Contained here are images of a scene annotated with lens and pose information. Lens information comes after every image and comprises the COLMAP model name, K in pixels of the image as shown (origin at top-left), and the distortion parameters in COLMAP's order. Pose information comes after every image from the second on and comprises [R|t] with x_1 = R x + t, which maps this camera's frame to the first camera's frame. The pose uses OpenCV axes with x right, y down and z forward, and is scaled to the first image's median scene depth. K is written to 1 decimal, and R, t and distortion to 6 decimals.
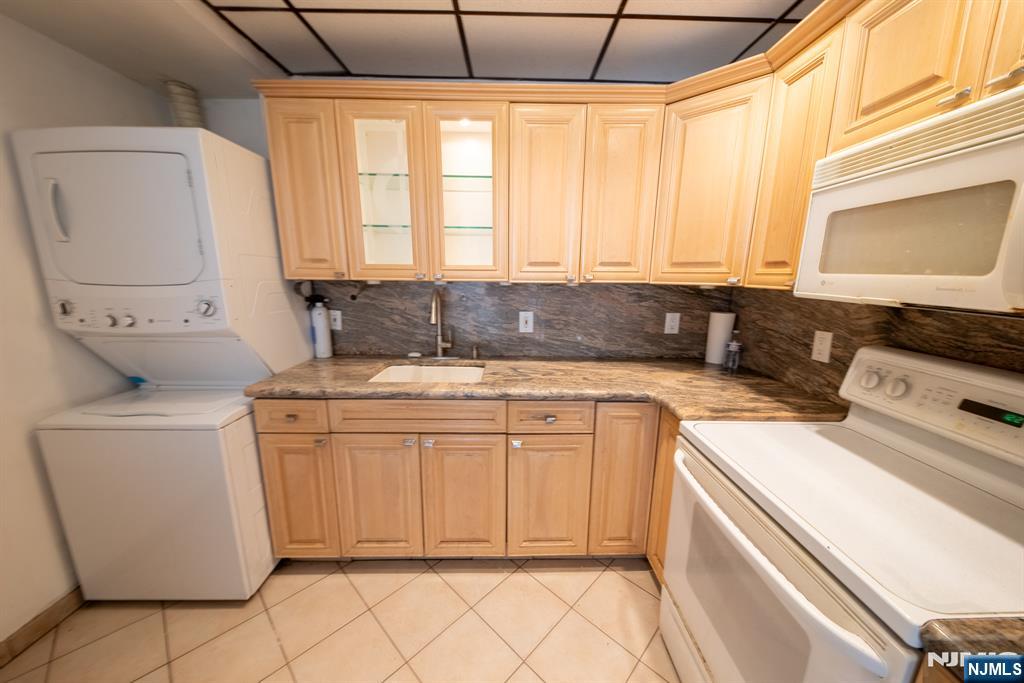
lens RADIAL K [[351.3, 0, 512.1], [0, 351.3, 351.6], [0, 0, 1]] dist [0.013083, -0.009557]
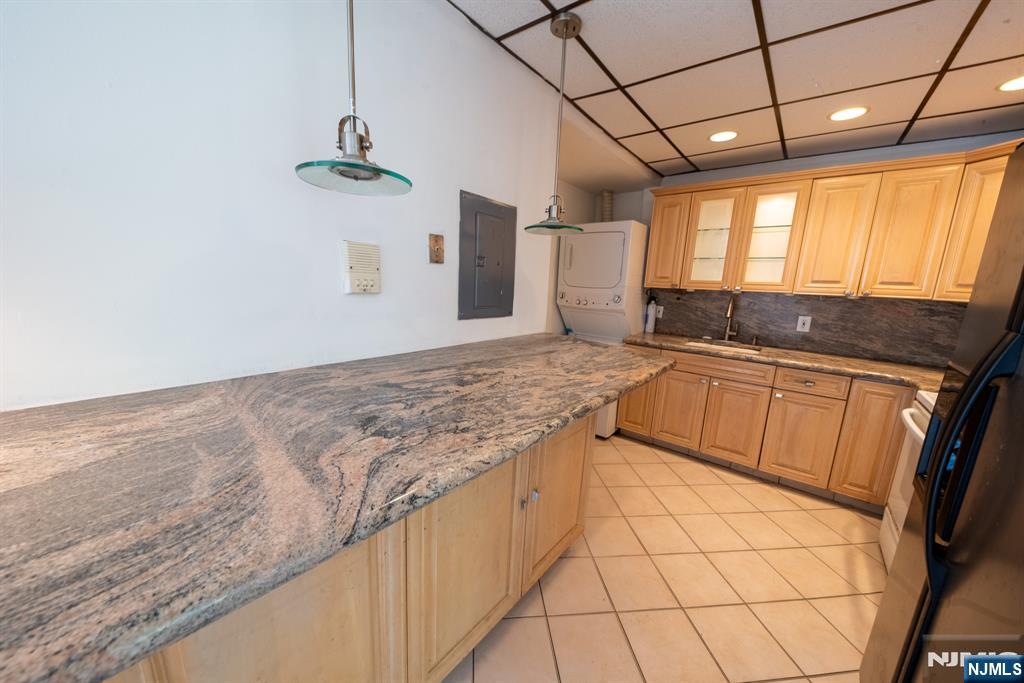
lens RADIAL K [[351.3, 0, 512.1], [0, 351.3, 351.6], [0, 0, 1]] dist [0.013083, -0.009557]
pose [[0.771221, 0.145882, -0.619627, 0.038026], [-0.163319, 0.986150, 0.028899, 0.198606], [0.615261, 0.078910, 0.784365, -0.896157]]
